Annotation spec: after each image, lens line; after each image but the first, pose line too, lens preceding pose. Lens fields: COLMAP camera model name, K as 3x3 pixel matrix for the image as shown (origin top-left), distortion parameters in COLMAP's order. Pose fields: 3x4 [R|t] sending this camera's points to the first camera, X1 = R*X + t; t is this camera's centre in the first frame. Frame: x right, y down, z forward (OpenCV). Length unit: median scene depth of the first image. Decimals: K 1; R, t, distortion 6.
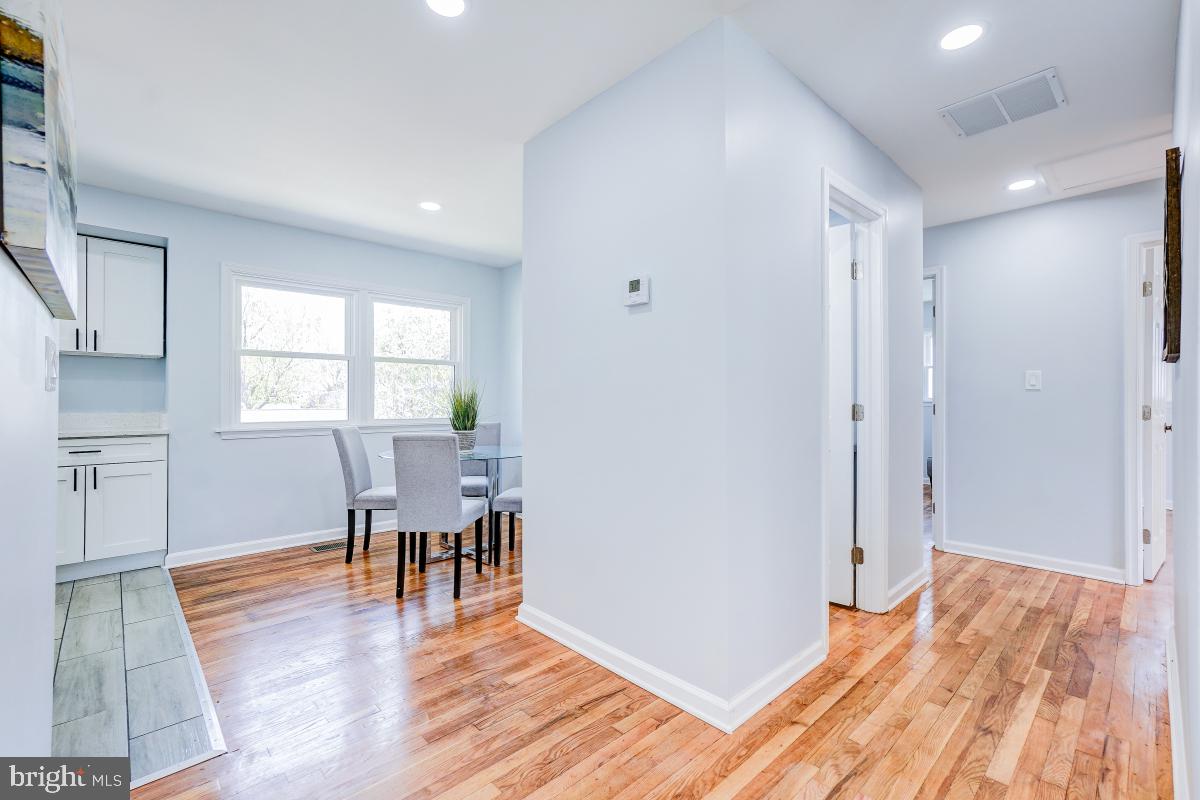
lens RADIAL K [[522.2, 0, 594.2], [0, 522.2, 400.9], [0, 0, 1]] dist [0.002944, 0.000969]
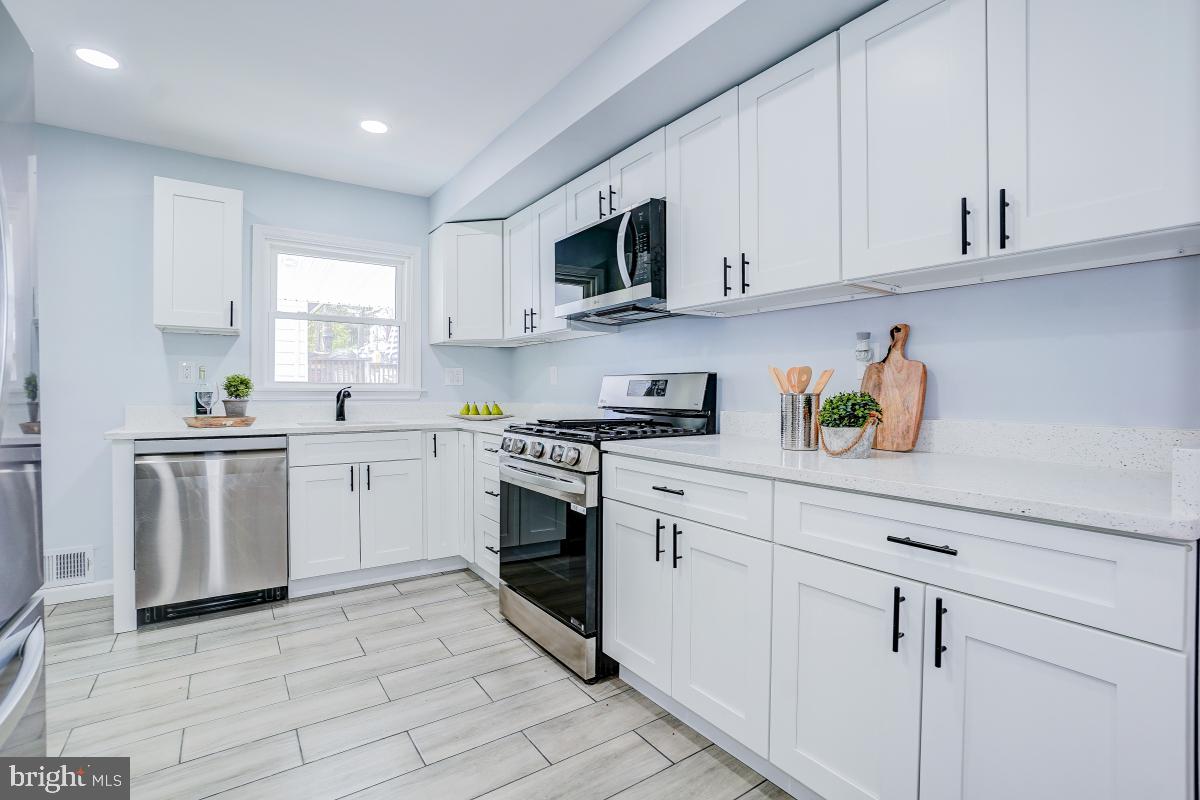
lens RADIAL K [[556.9, 0, 599.7], [0, 556.9, 397.9], [0, 0, 1]] dist [-0.036033, 0.006367]
pose [[-0.146067, 0.014500, -0.989168, -0.570896], [-0.005738, 0.999863, 0.015504, -0.000999], [0.989258, 0.007940, -0.145964, 0.811419]]
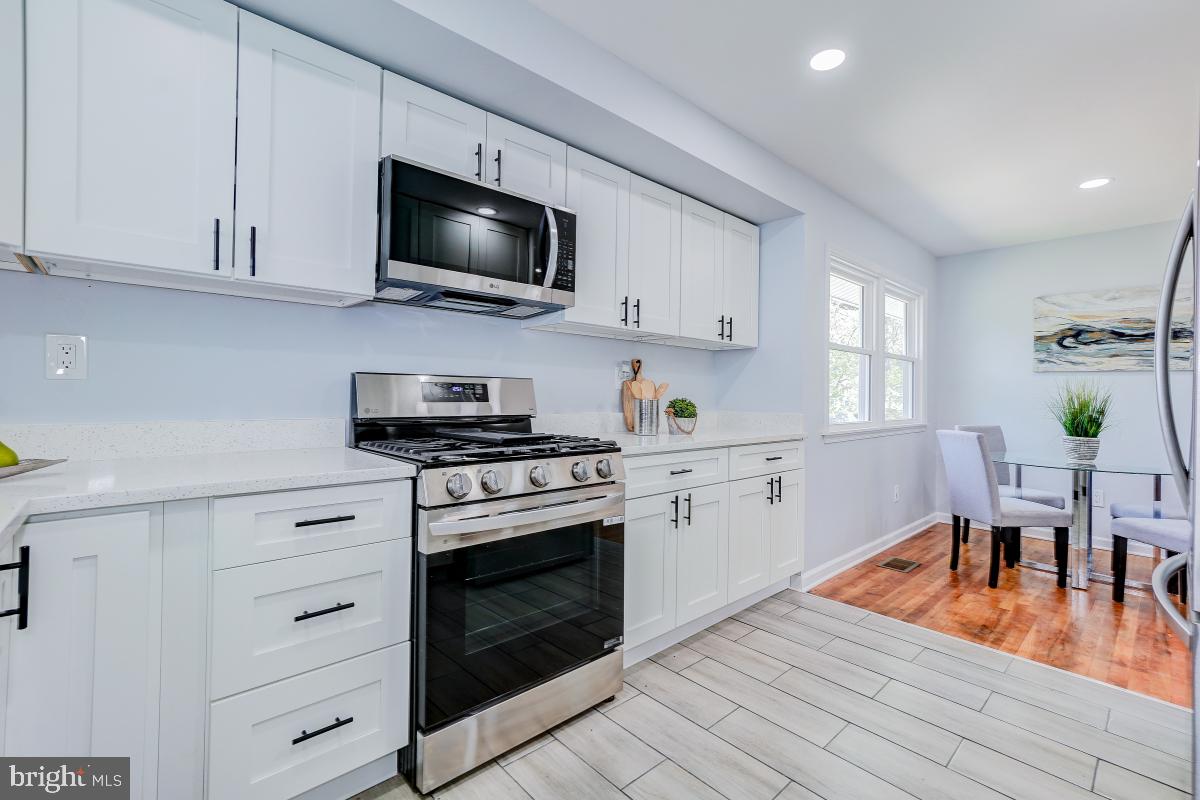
lens RADIAL K [[522.2, 0, 597.4], [0, 522.2, 393.4], [0, 0, 1]] dist [0.002944, 0.000969]
pose [[0.999729, 0.012932, -0.019351, -1.200341], [-0.013088, 0.999883, -0.007961, 0.000887], [0.019246, 0.008212, 0.999781, 0.122370]]
